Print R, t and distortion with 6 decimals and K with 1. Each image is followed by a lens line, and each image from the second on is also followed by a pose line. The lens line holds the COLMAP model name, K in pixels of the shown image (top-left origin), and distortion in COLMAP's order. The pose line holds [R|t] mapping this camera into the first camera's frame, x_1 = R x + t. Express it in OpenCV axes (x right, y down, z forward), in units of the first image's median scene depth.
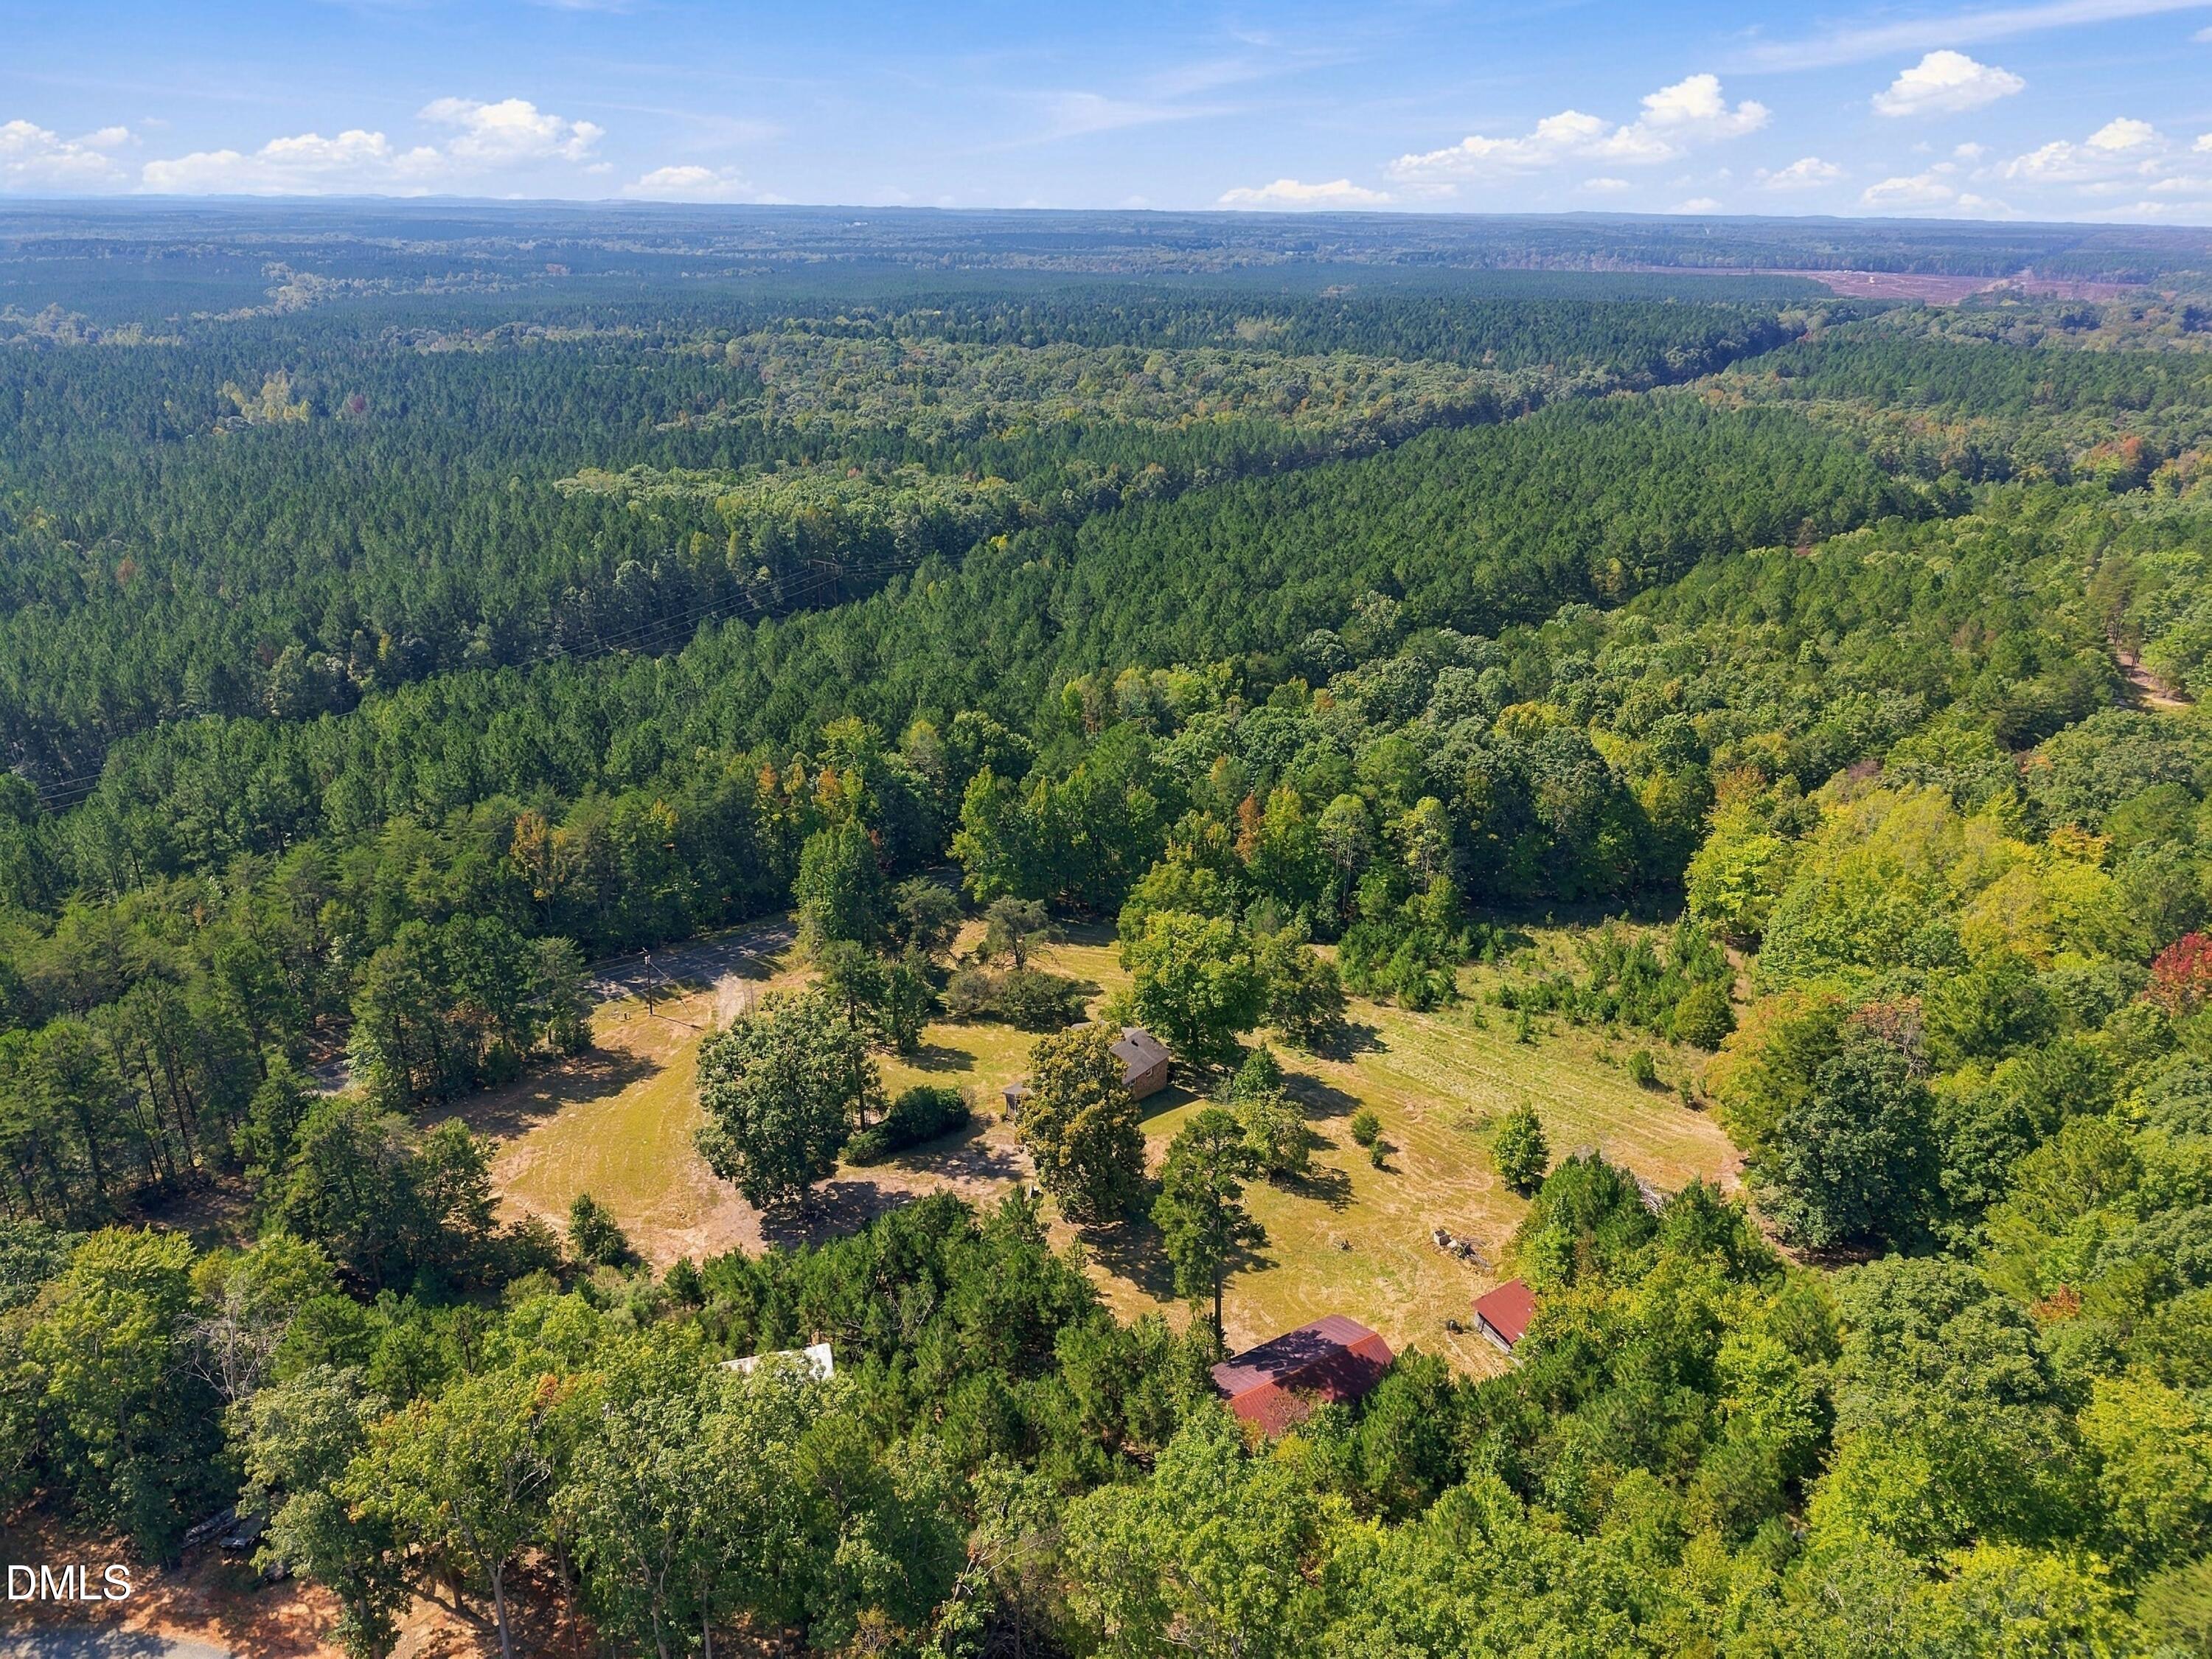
lens RADIAL K [[1492.0, 0, 1094.4], [0, 1492.0, 827.9], [0, 0, 1]] dist [0.022455, -0.007163]
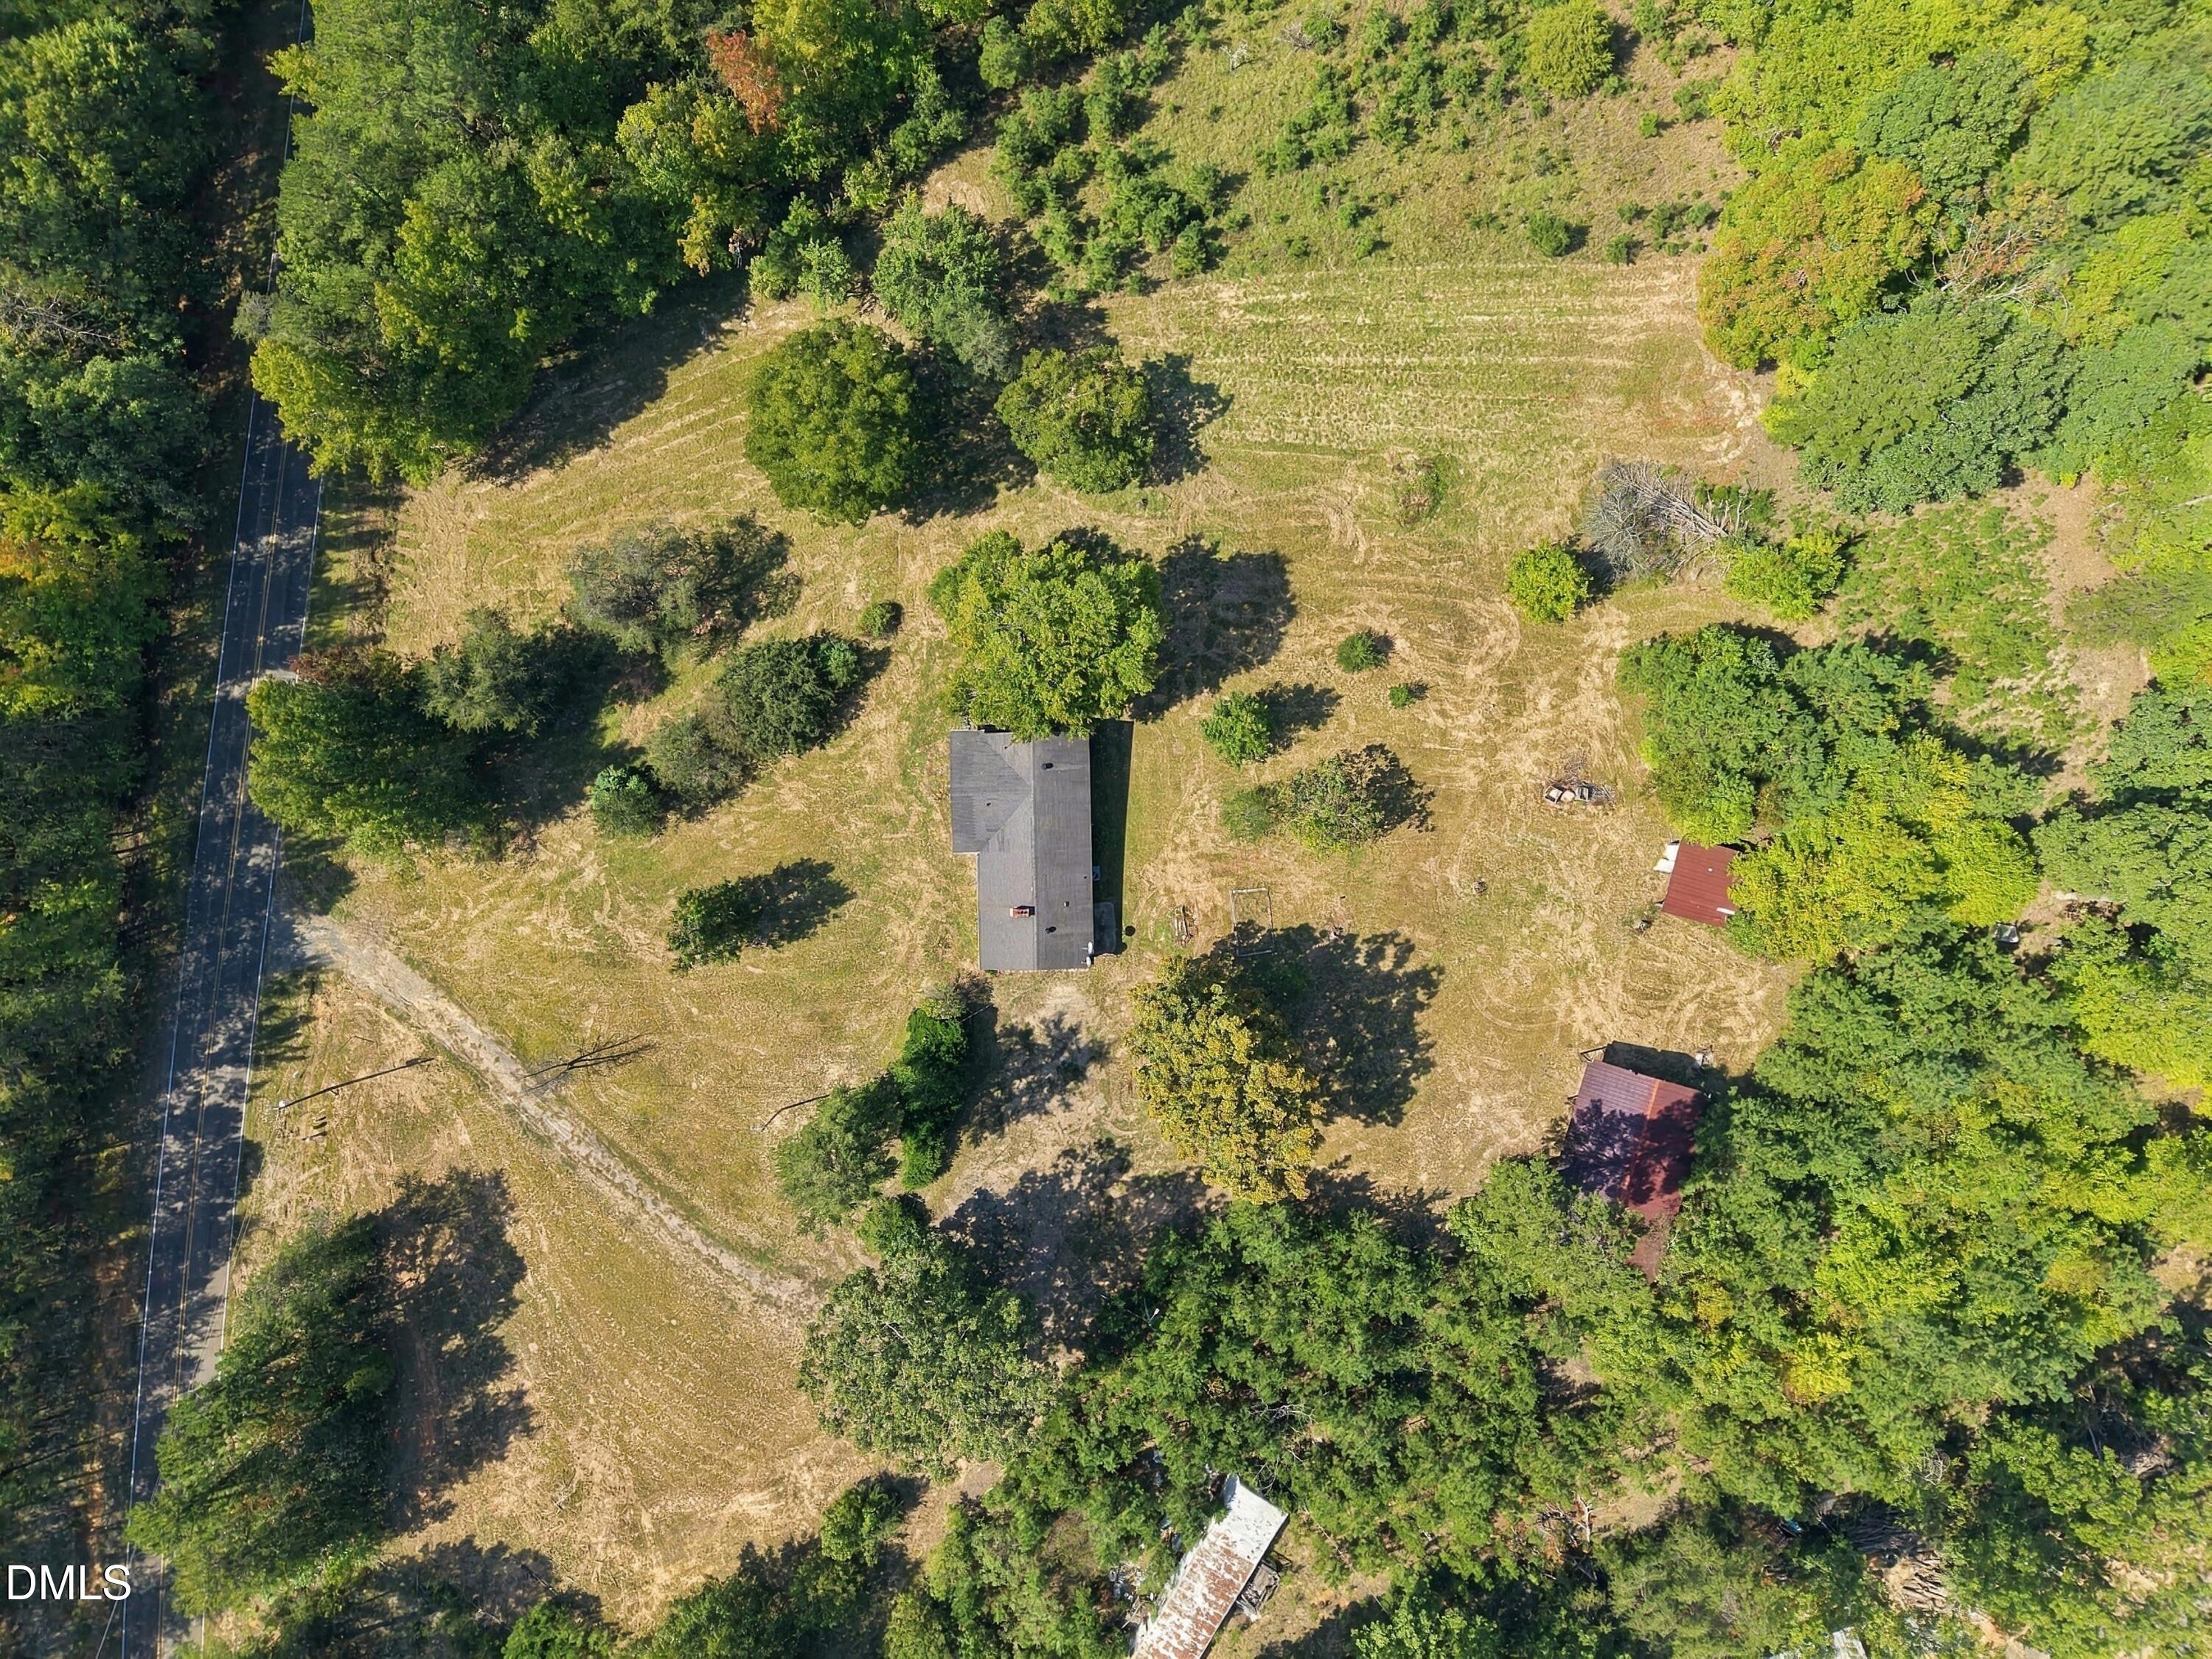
lens RADIAL K [[1499.2, 0, 1106.0], [0, 1499.2, 829.5], [0, 0, 1]] dist [0.029461, 0.000808]
pose [[0.739373, -0.673273, 0.005495, 0.019985], [0.242130, 0.273499, 0.930898, -0.419540], [-0.628251, -0.686951, 0.365238, 0.613617]]
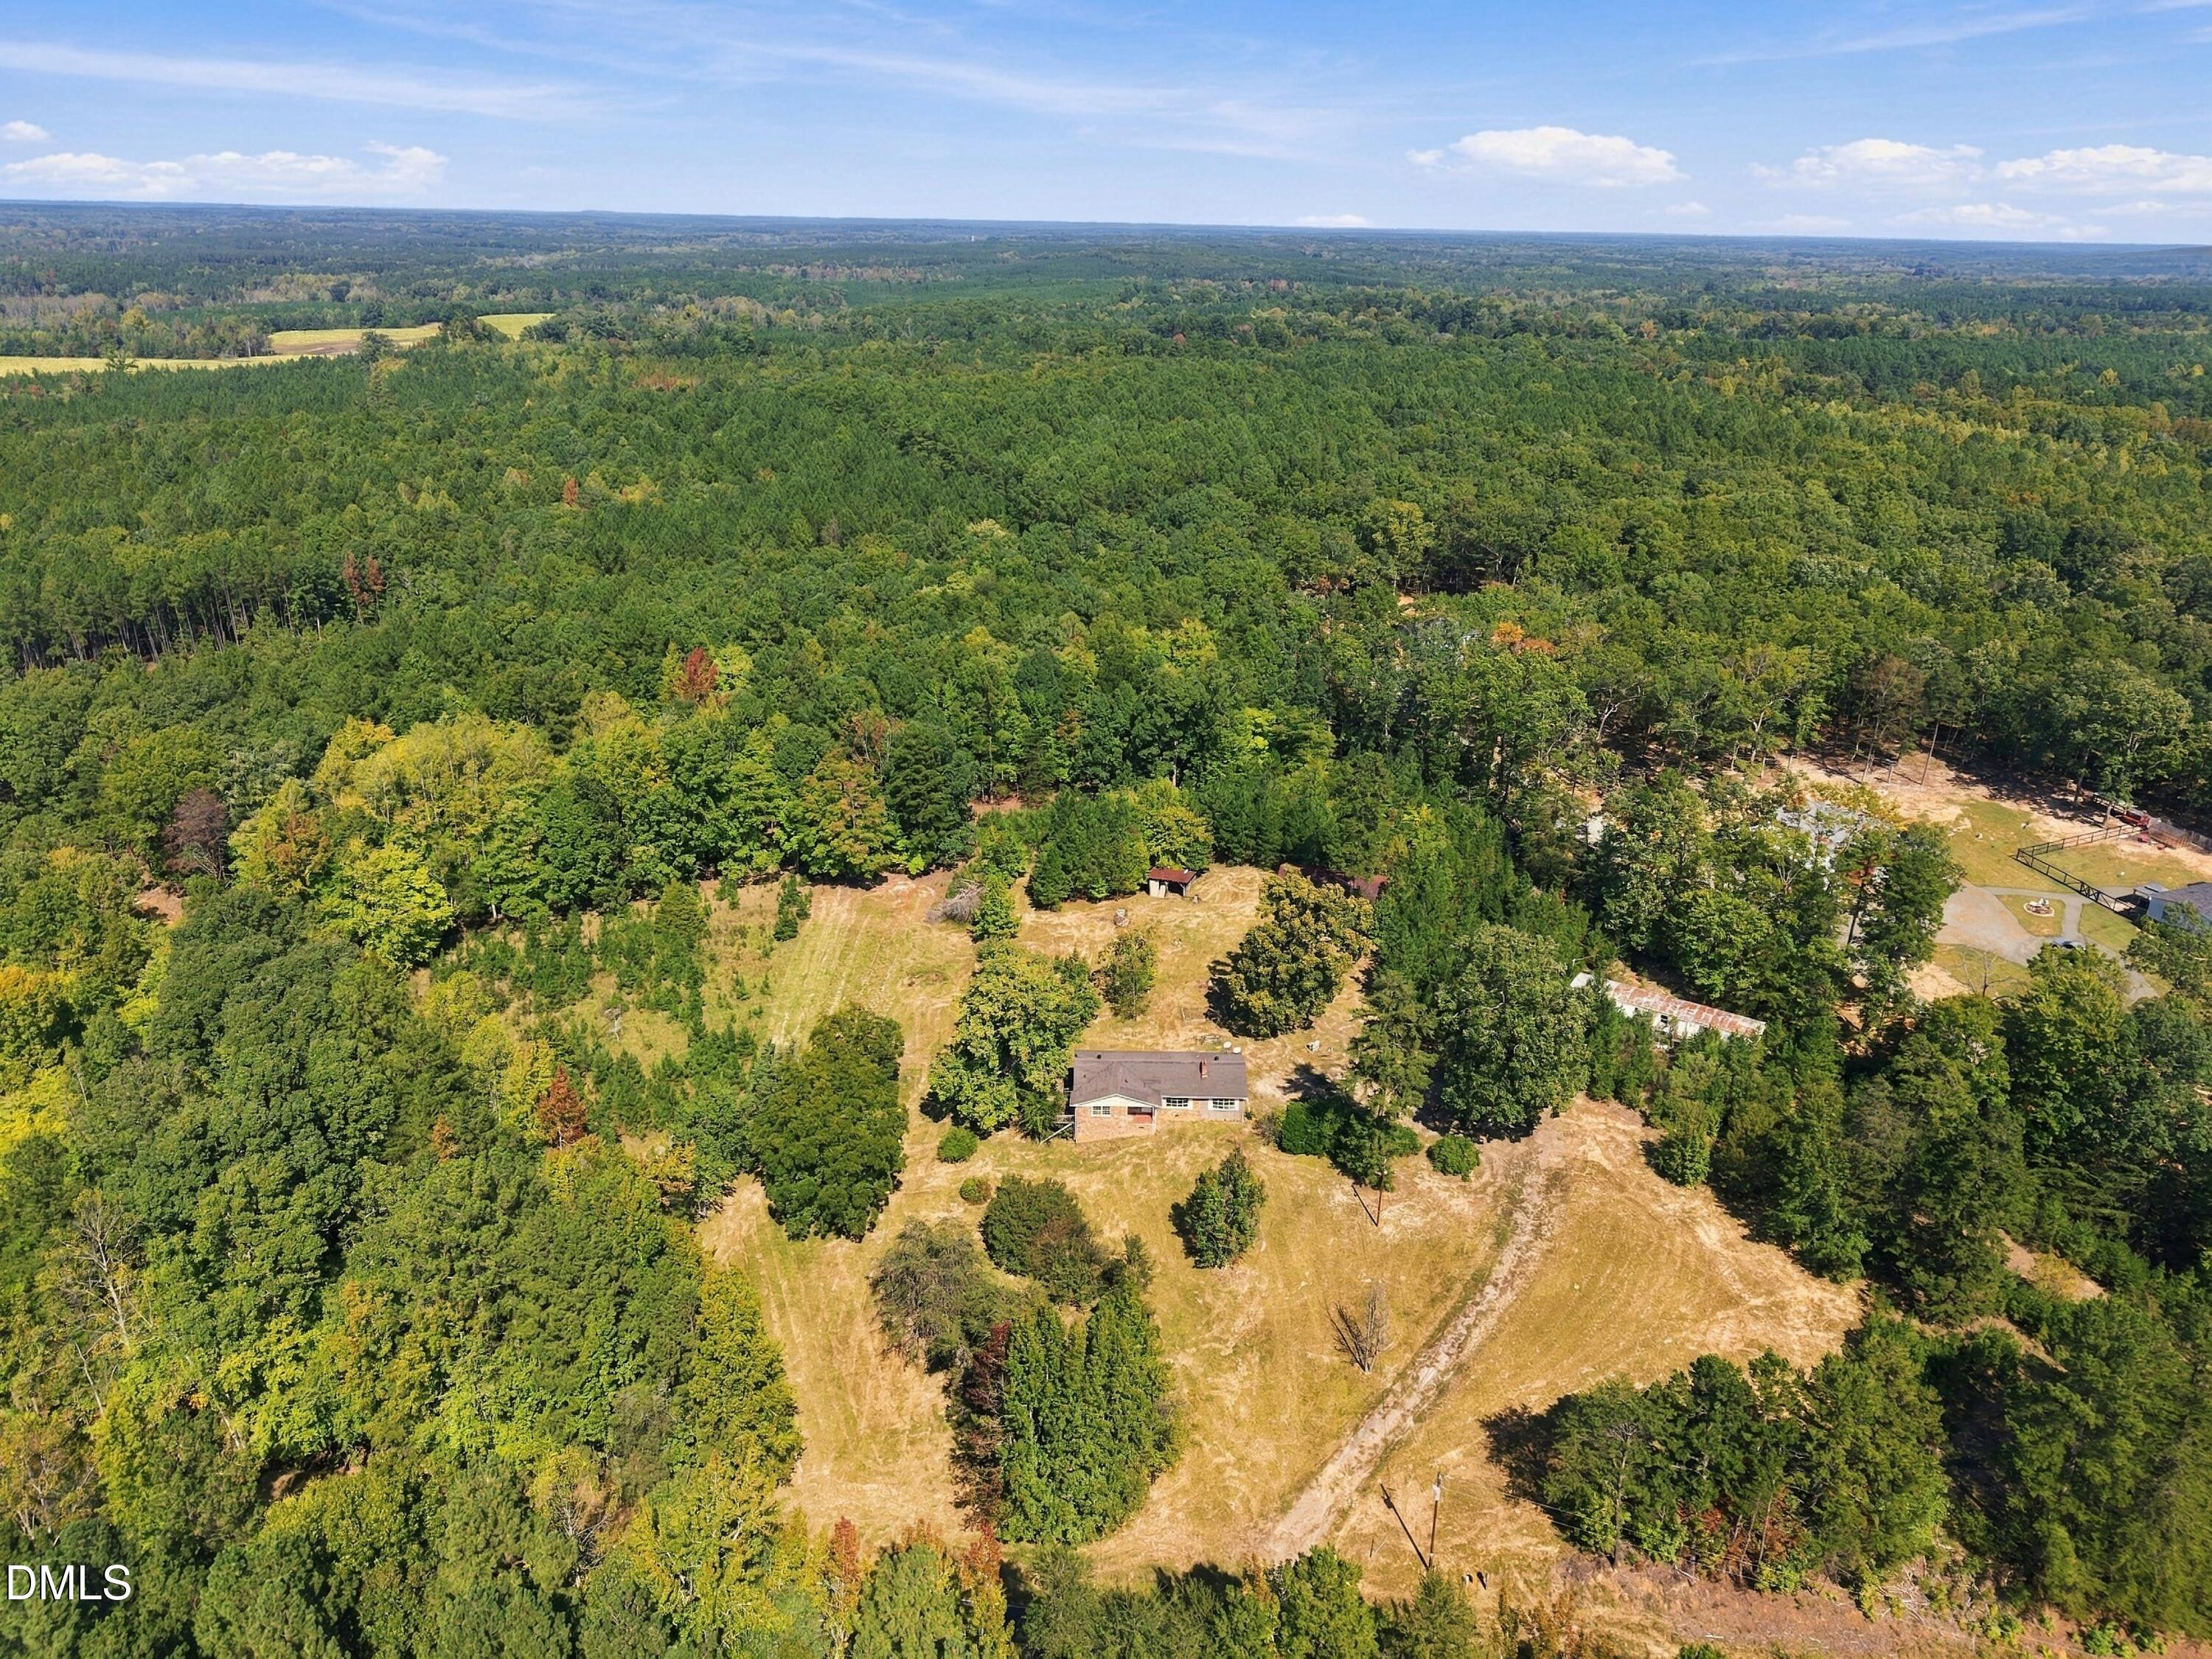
lens RADIAL K [[1492.0, 0, 1094.4], [0, 1492.0, 827.9], [0, 0, 1]] dist [0.022455, -0.007163]
pose [[-0.652998, -0.310374, 0.690842, -0.512580], [0.266392, 0.759755, 0.593134, -0.470826], [-0.708963, 0.571350, -0.413437, 1.138064]]
